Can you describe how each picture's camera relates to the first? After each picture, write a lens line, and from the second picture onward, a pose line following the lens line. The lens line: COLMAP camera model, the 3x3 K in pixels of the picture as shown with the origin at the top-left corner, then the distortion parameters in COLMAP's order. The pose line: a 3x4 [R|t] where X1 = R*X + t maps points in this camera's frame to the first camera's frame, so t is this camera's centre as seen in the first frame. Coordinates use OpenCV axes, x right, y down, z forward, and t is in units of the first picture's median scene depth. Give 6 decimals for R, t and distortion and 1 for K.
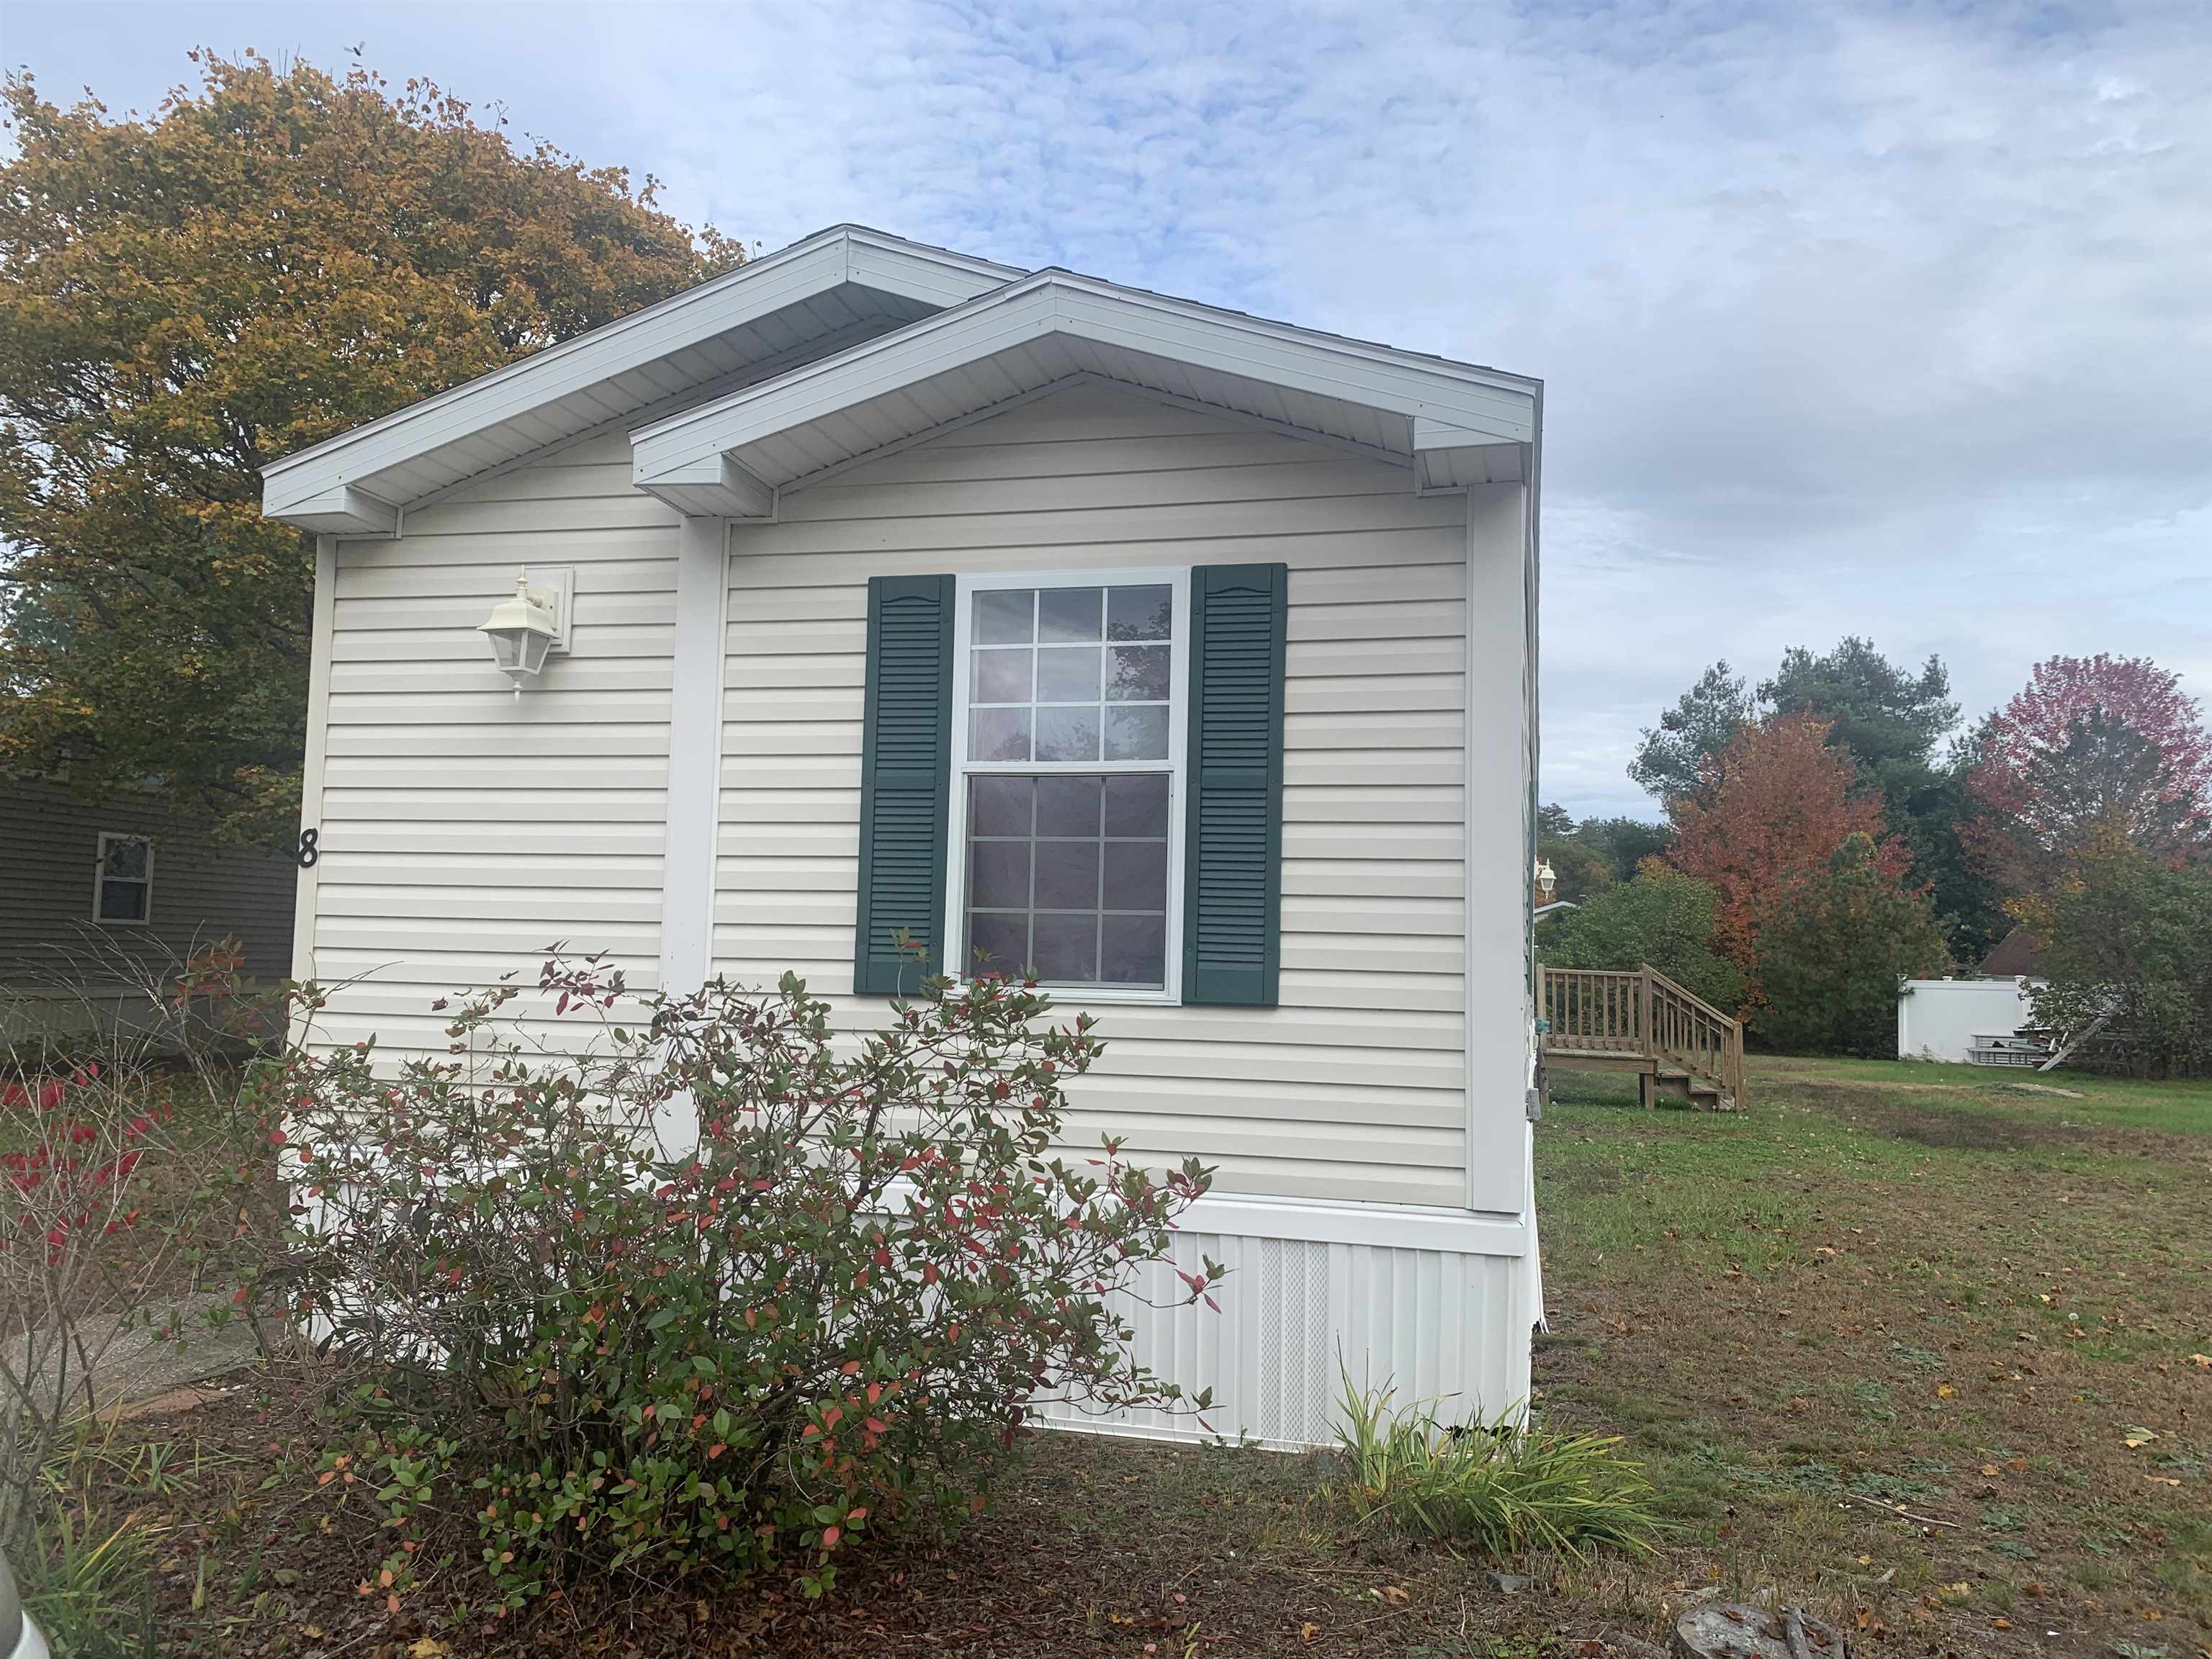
lens RADIAL K [[1682.5, 0, 1095.8], [0, 1682.5, 836.4], [0, 0, 1]] dist [0.007369, -0.004564]
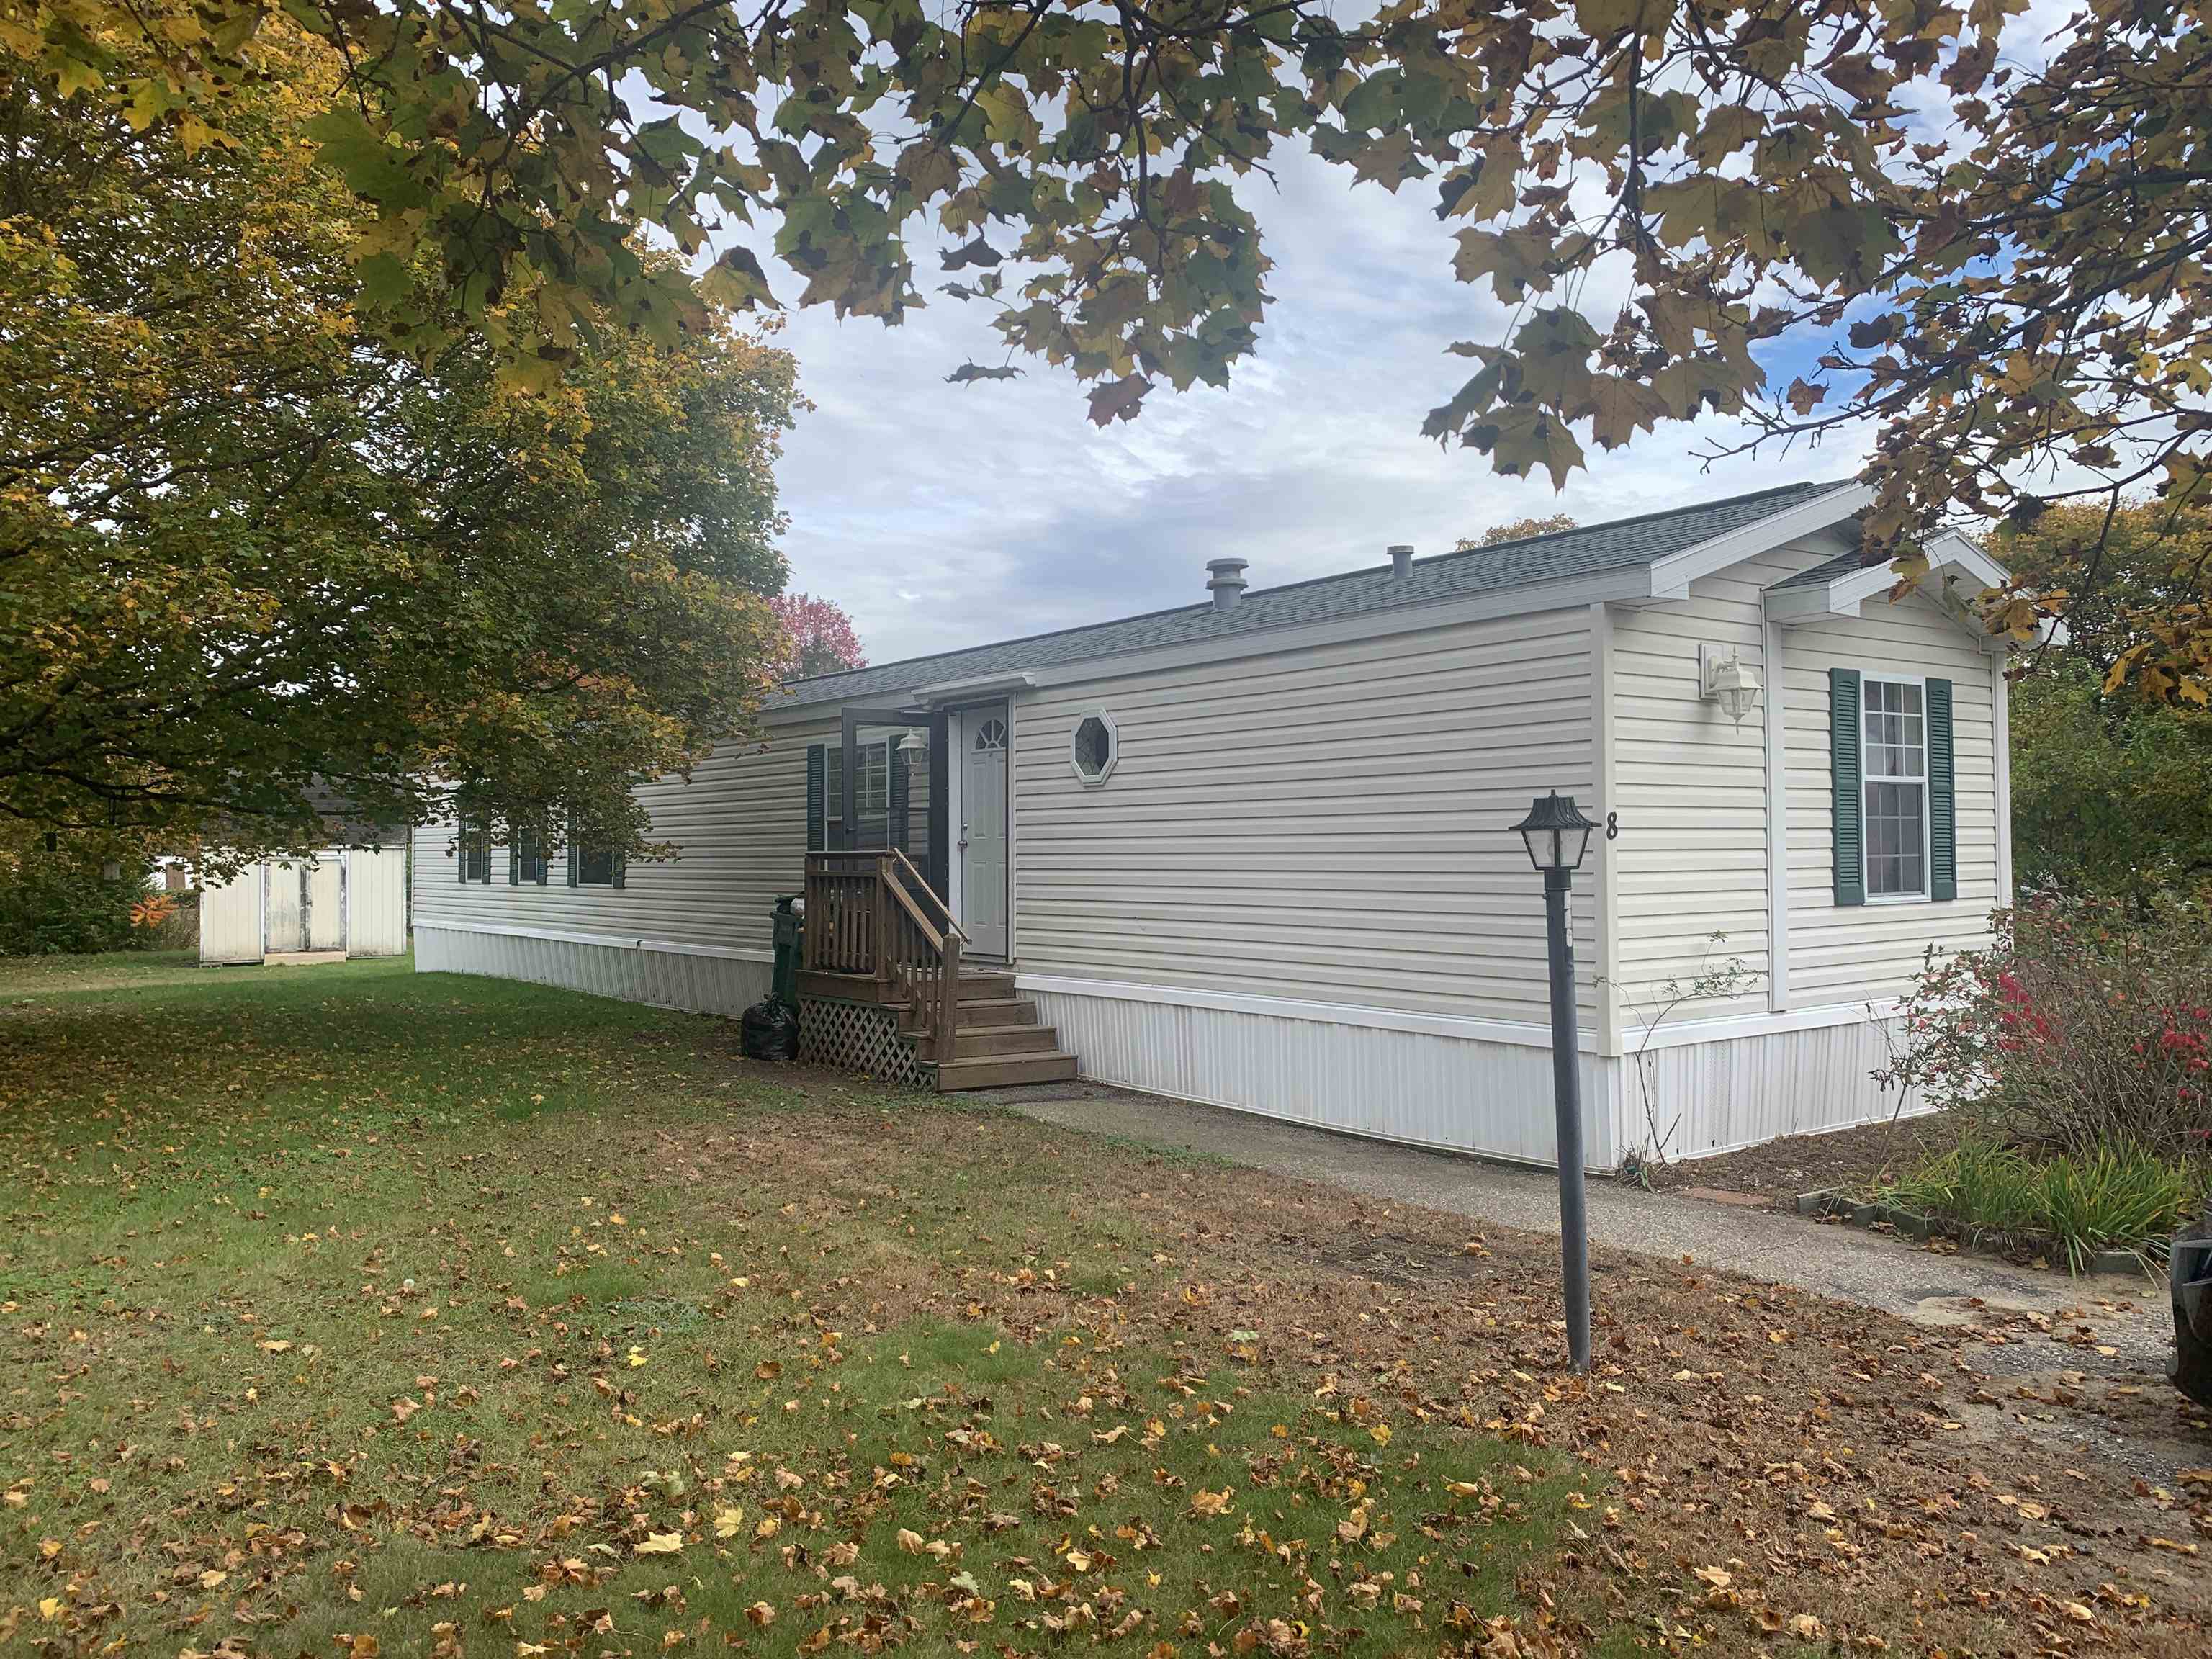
lens RADIAL K [[1682.5, 0, 1095.8], [0, 1682.5, 836.4], [0, 0, 1]] dist [0.007369, -0.004564]
pose [[0.654592, -0.023063, 0.755630, -1.807136], [-0.031544, 0.997831, 0.057782, -0.052232], [-0.755324, -0.061659, 0.652445, 0.390038]]
